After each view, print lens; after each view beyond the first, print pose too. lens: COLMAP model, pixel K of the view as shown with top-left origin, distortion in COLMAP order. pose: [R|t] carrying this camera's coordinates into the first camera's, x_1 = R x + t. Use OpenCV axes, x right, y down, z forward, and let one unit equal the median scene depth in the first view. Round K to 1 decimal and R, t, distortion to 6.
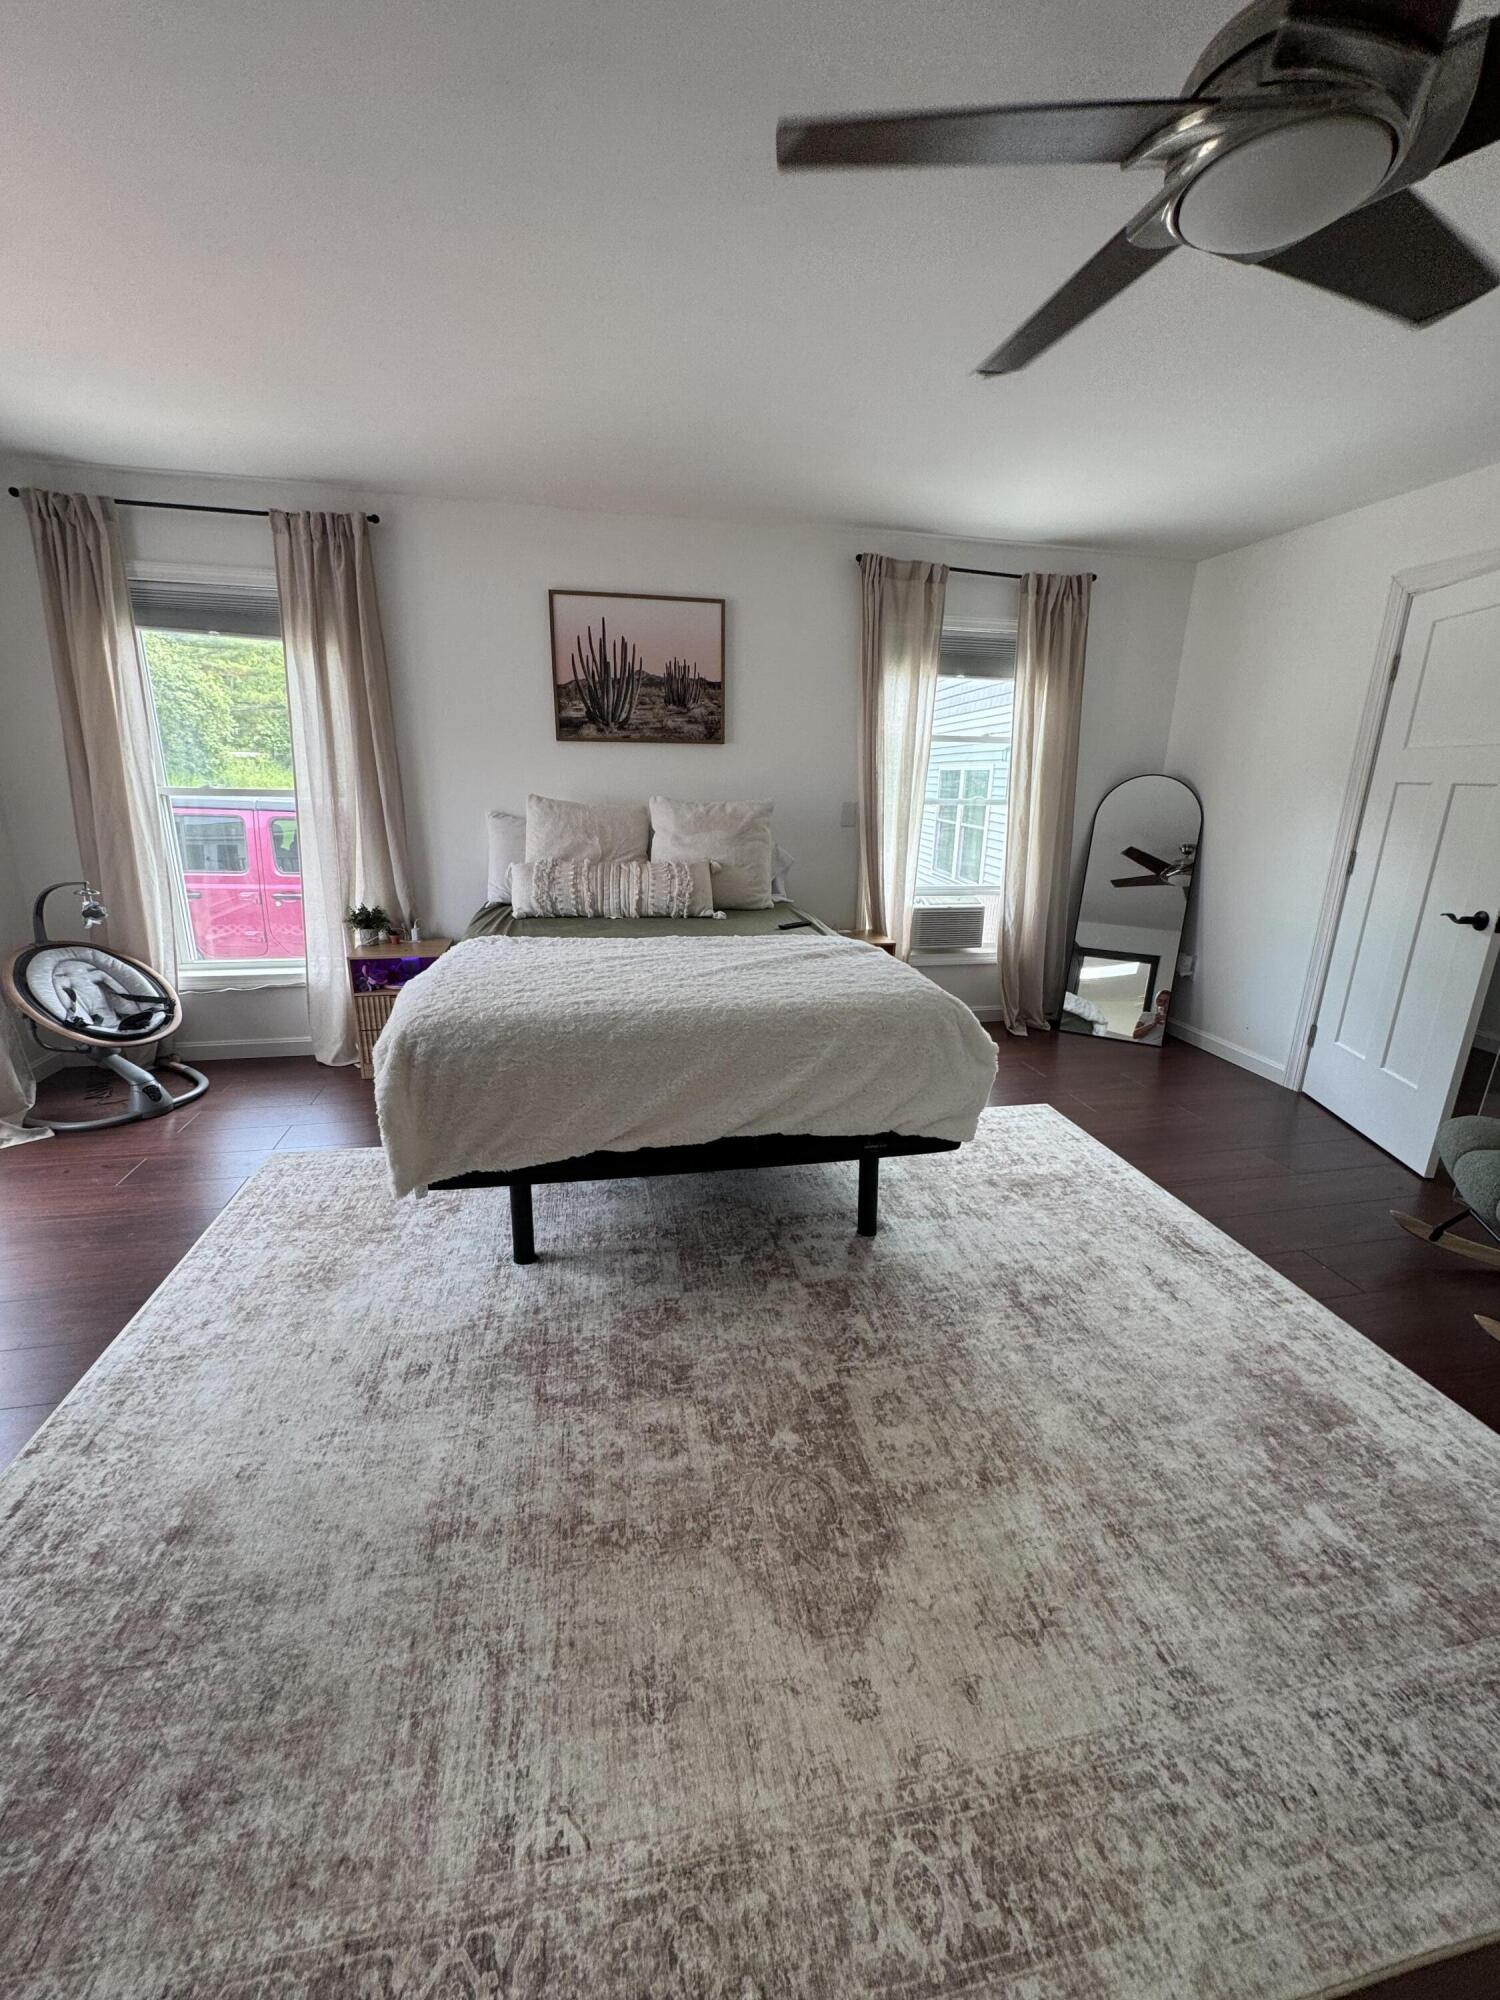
lens RADIAL K [[794.9, 0, 748.0], [0, 794.9, 1000.2], [0, 0, 1]] dist [-0.002275, 0.000232]
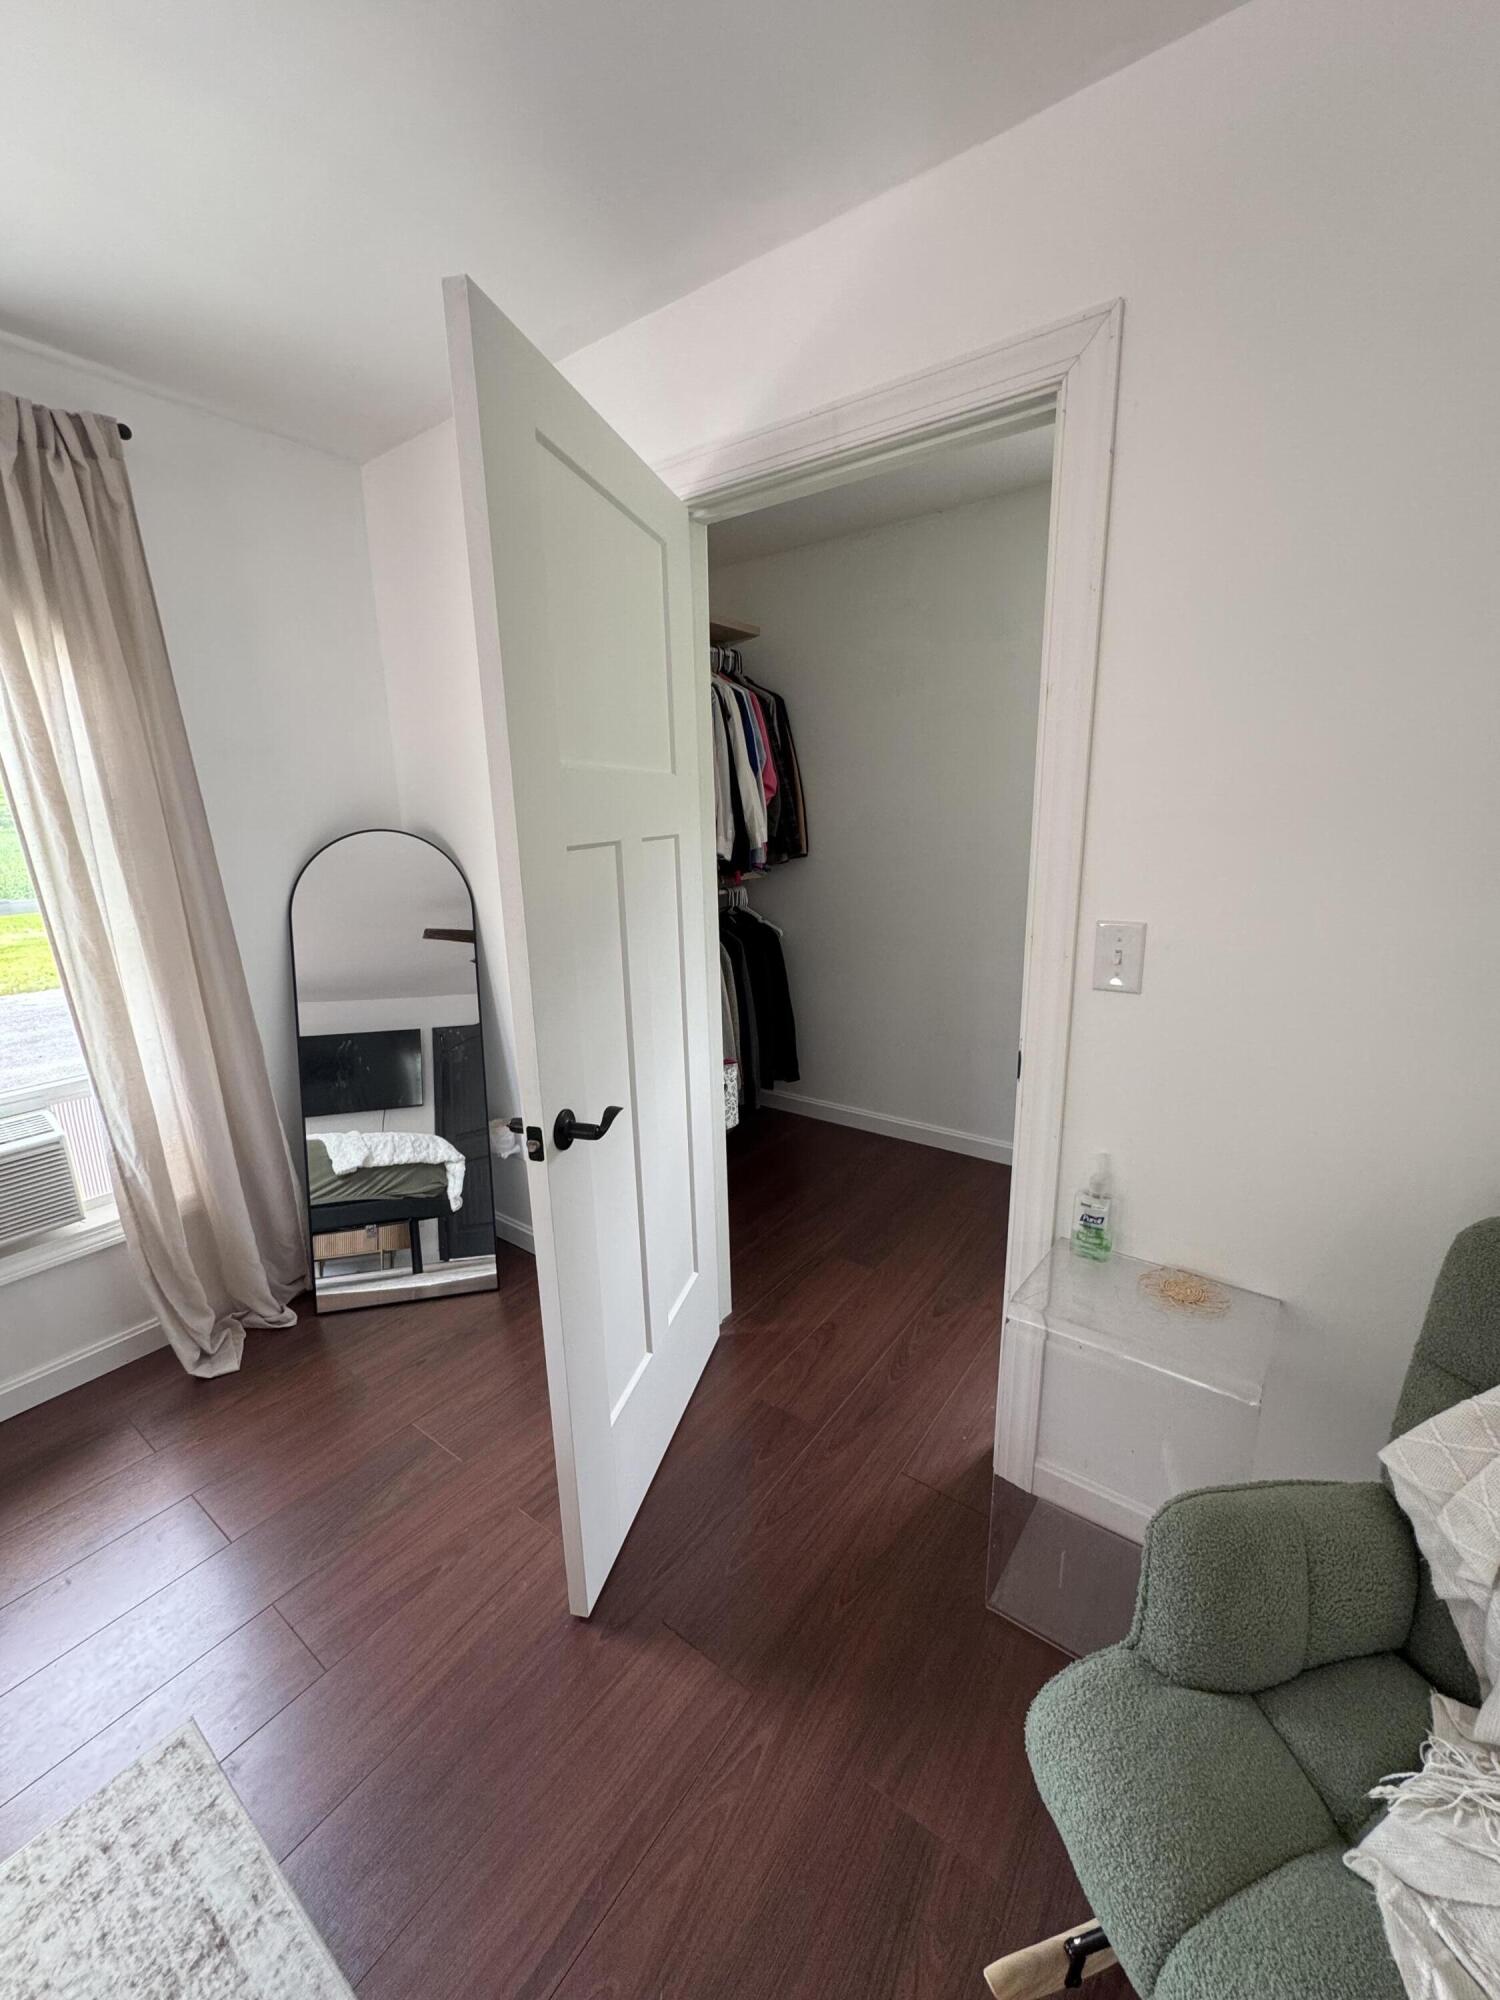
lens RADIAL K [[794.9, 0, 748.0], [0, 794.9, 1000.2], [0, 0, 1]] dist [-0.002275, 0.000232]
pose [[0.747264, -0.190908, 0.636514, 0.616966], [0.217148, 0.975413, 0.037623, -0.244843], [-0.628047, 0.110103, 0.770347, 0.777838]]
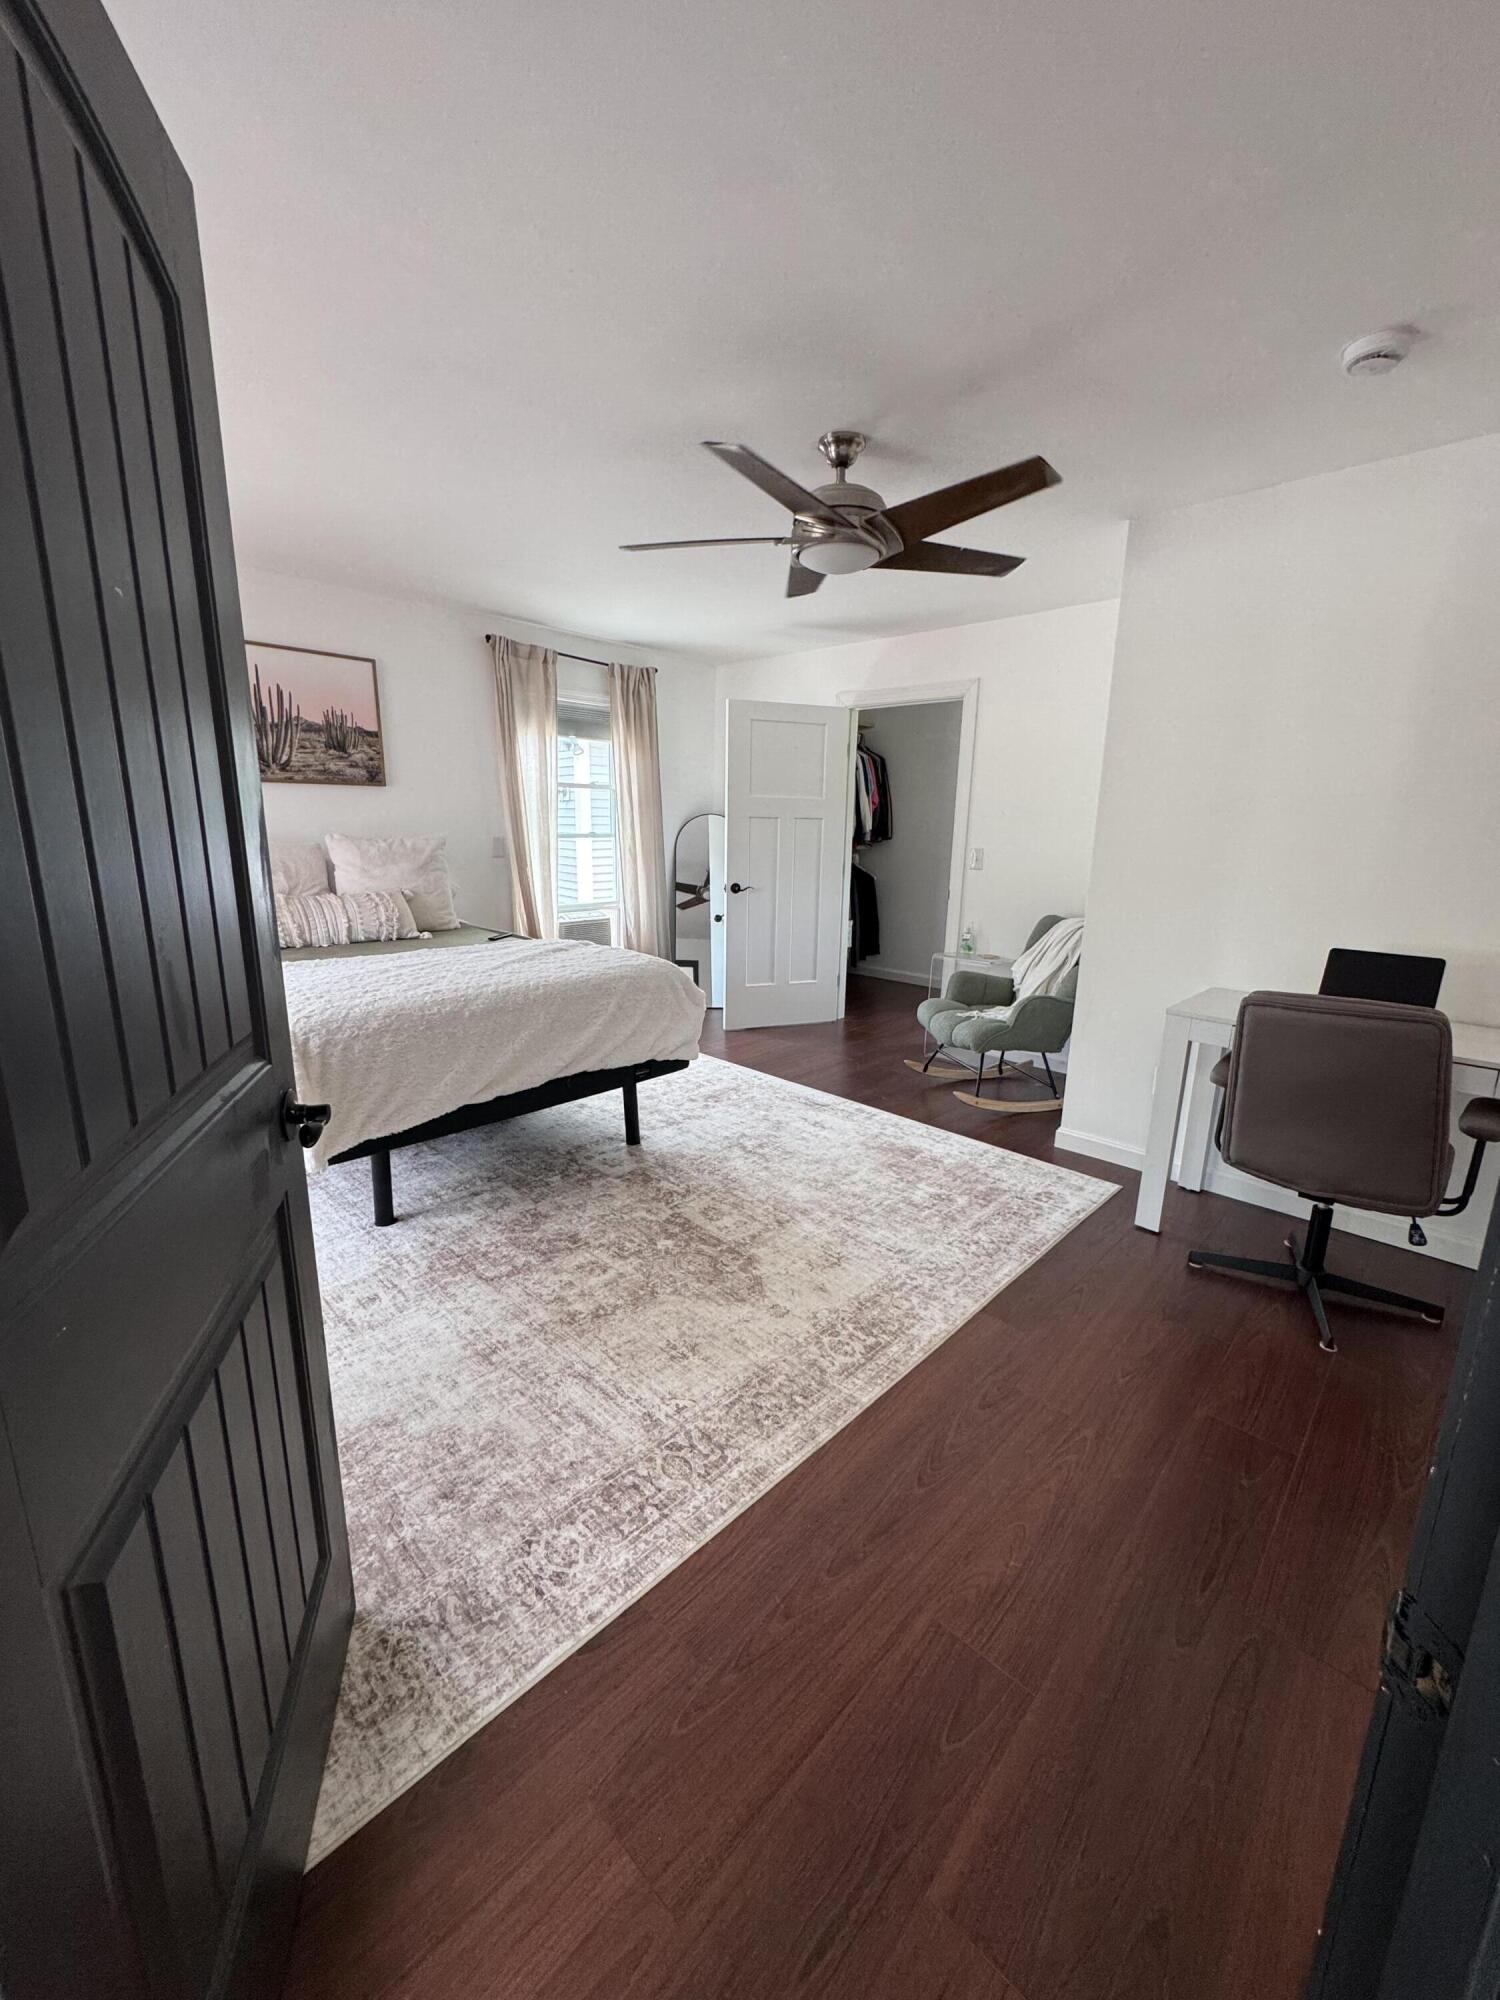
lens RADIAL K [[794.9, 0, 748.0], [0, 794.9, 1000.2], [0, 0, 1]] dist [-0.002275, 0.000232]
pose [[0.823430, -0.128514, 0.552673, -0.458205], [0.153016, 0.988222, 0.001813, 0.083019], [-0.546397, 0.083075, 0.833396, -0.304547]]
